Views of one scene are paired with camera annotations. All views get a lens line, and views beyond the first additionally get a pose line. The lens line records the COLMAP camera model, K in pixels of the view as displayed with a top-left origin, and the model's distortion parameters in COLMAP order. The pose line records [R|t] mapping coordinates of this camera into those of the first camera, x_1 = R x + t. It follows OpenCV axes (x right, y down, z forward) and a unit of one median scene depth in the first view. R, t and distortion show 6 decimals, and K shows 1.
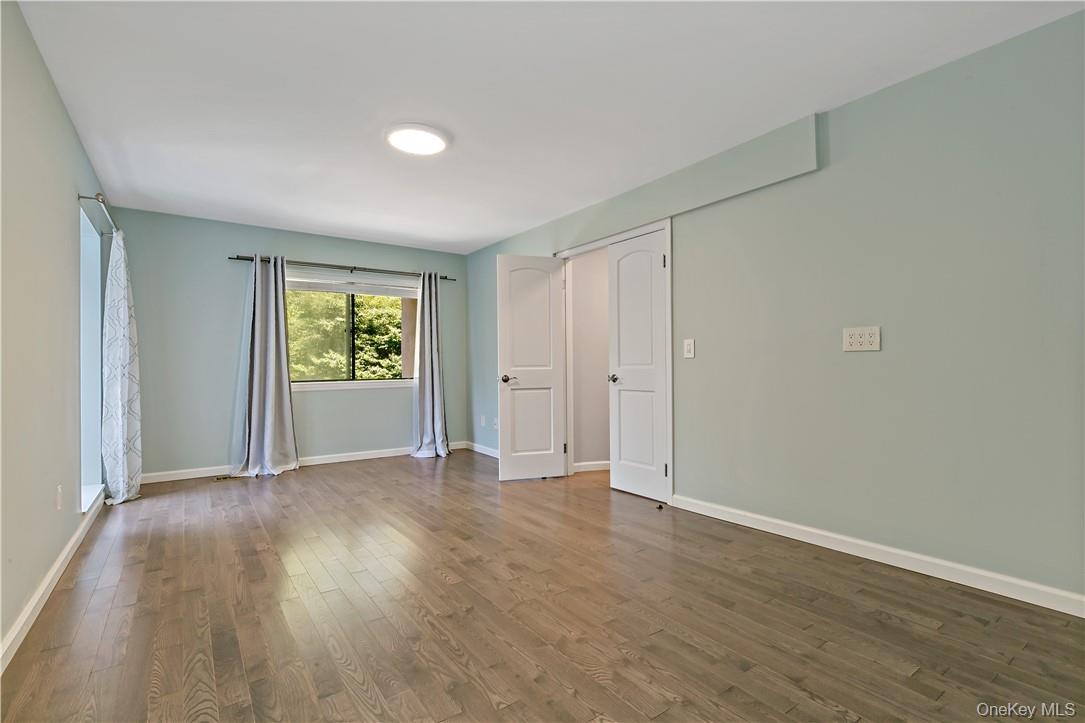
lens RADIAL K [[492.3, 0, 543.4], [0, 492.3, 367.1], [0, 0, 1]] dist [0.010150, -0.000925]
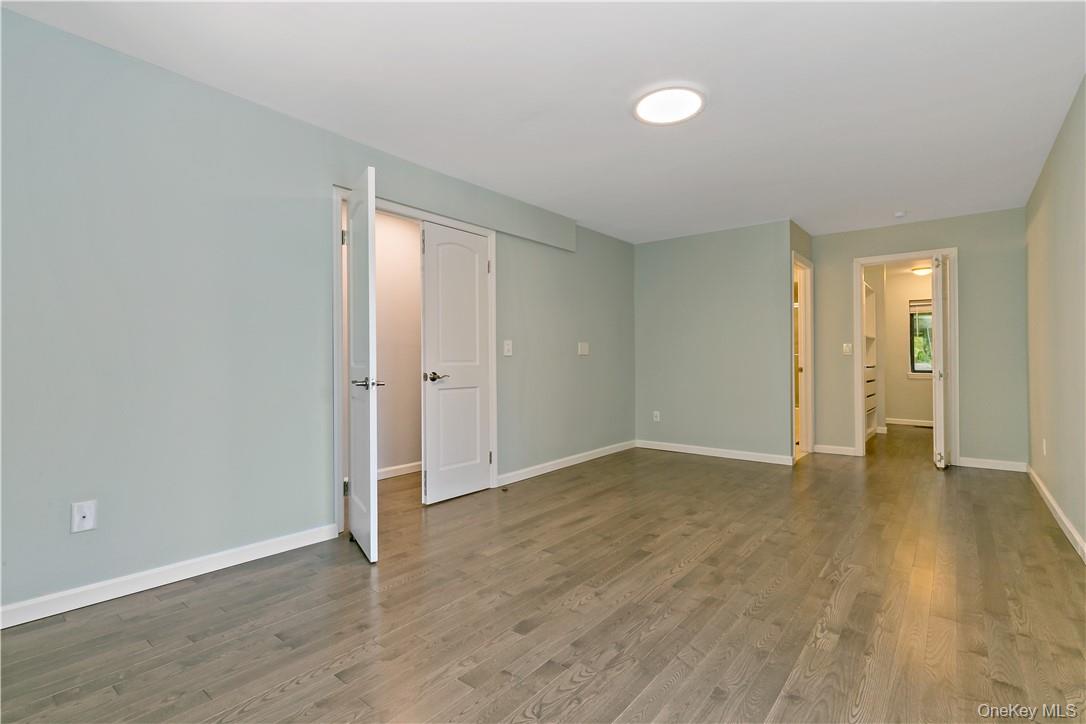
lens RADIAL K [[492.8, 0, 542.6], [0, 492.8, 358.5], [0, 0, 1]] dist [0.010150, -0.000925]
pose [[-0.246662, 0.016674, 0.968958, -0.902001], [0.004446, 0.999861, -0.016074, 0.006910], [-0.969091, 0.000343, -0.246702, 1.236474]]
